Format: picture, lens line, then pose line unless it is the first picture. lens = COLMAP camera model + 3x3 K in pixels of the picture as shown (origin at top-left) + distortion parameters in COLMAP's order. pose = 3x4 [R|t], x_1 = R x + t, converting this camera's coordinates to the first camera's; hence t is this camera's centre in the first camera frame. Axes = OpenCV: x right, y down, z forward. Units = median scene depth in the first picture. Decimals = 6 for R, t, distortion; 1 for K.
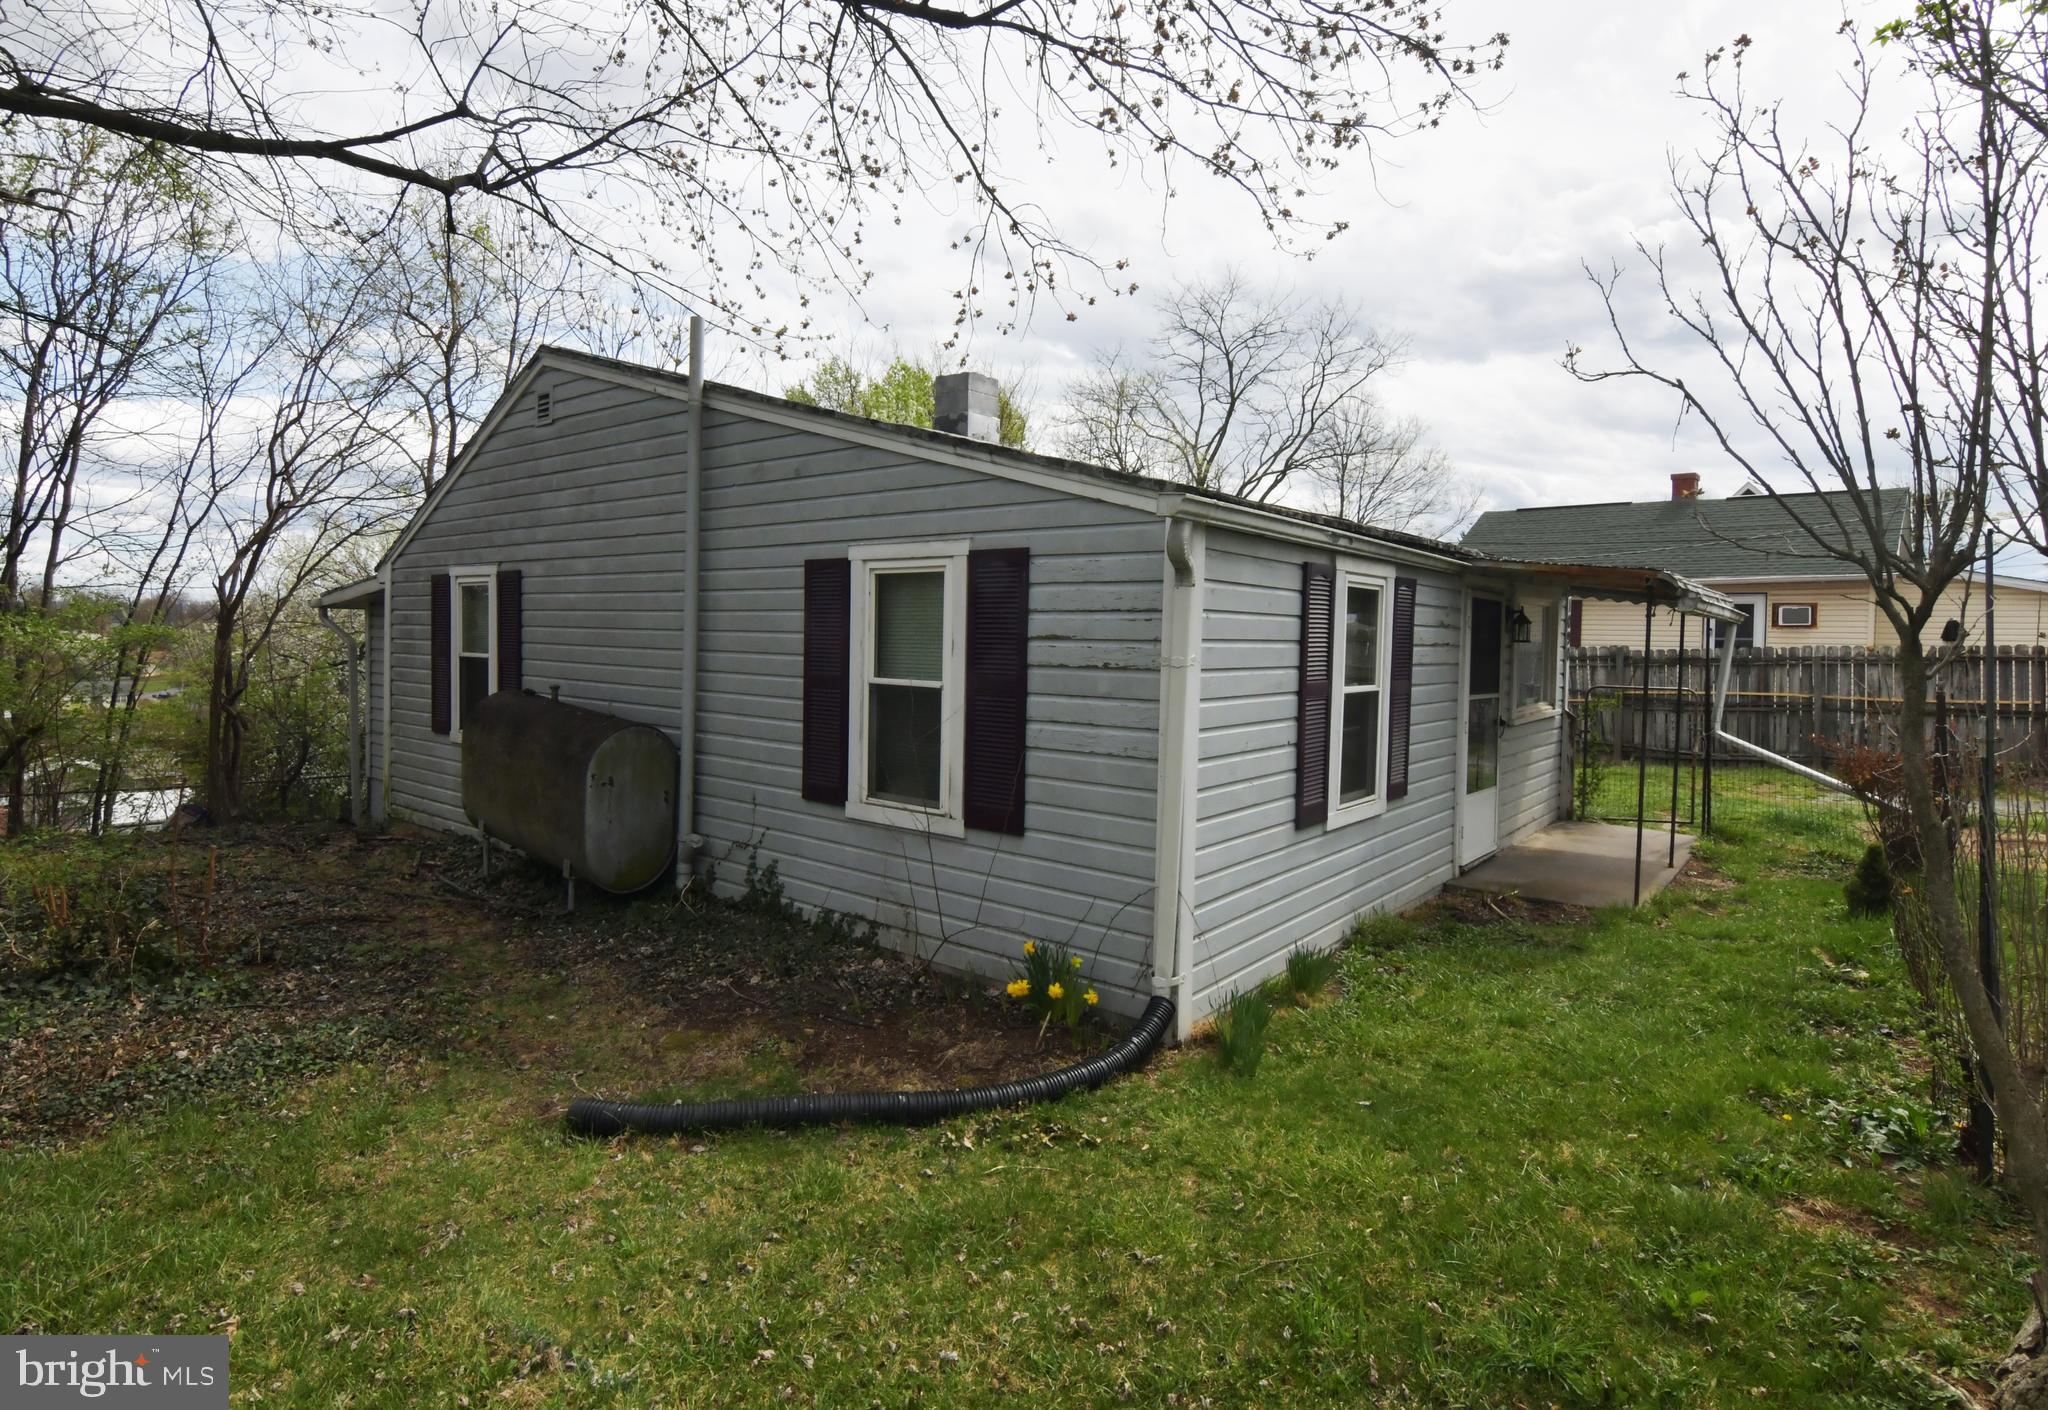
lens RADIAL K [[1050.1, 0, 1029.1], [0, 1050.1, 690.8], [0, 0, 1]] dist [0.000873, 0.000247]
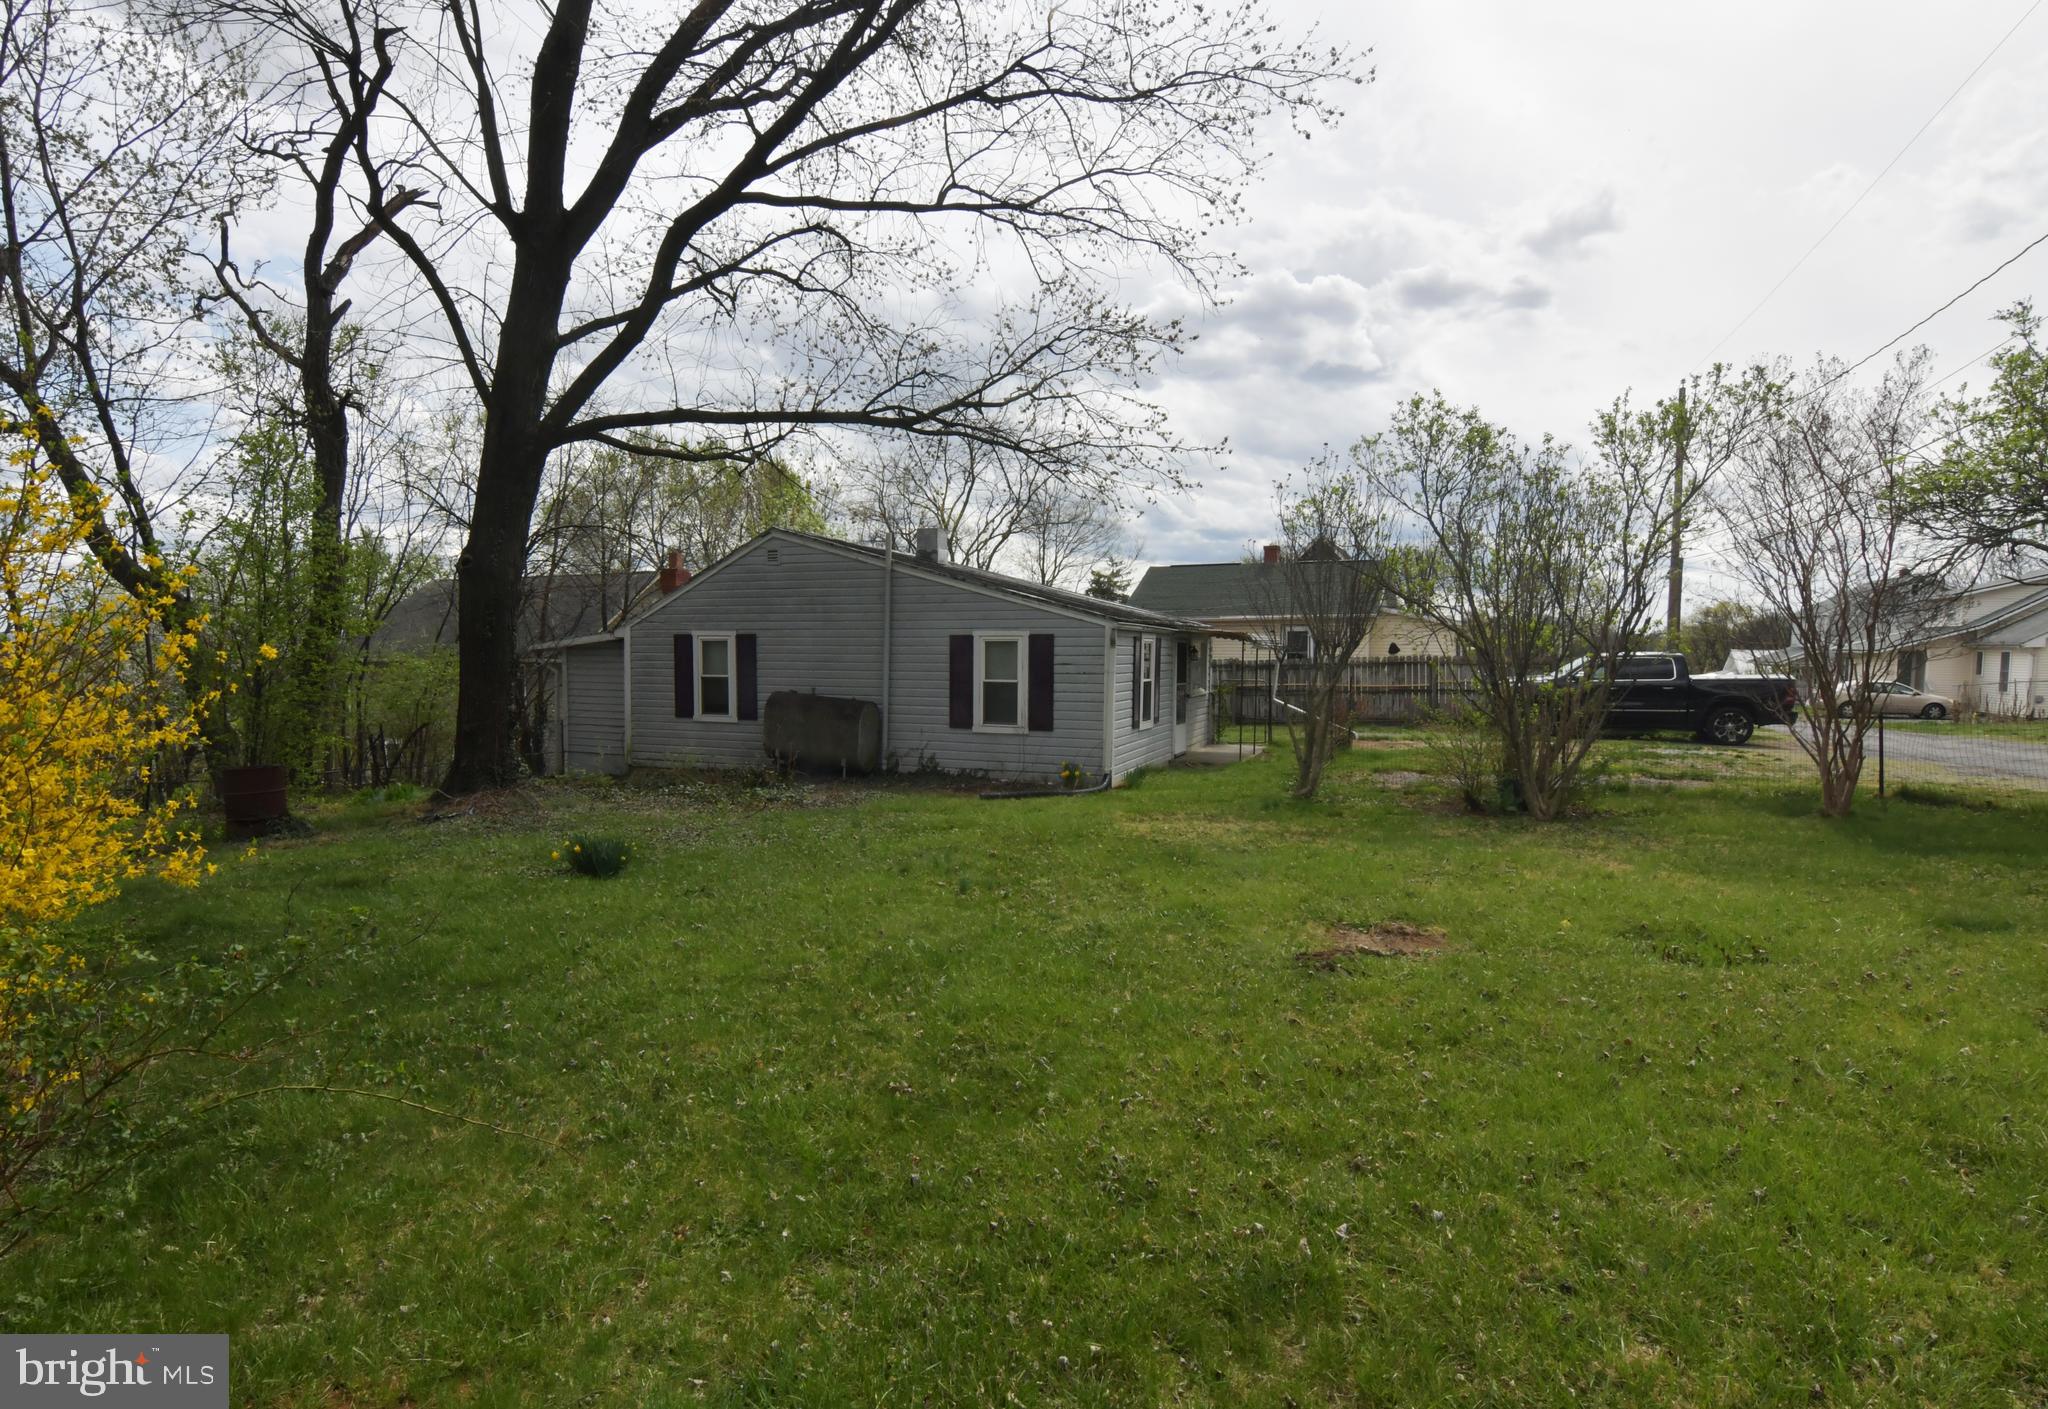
lens RADIAL K [[1050.1, 0, 1020.2], [0, 1050.1, 706.3], [0, 0, 1]] dist [0.000873, 0.000247]
pose [[0.951396, -0.026938, 0.306789, -0.854598], [0.027851, 0.999611, 0.001405, 0.053178], [-0.306707, 0.007208, 0.951777, -1.530942]]
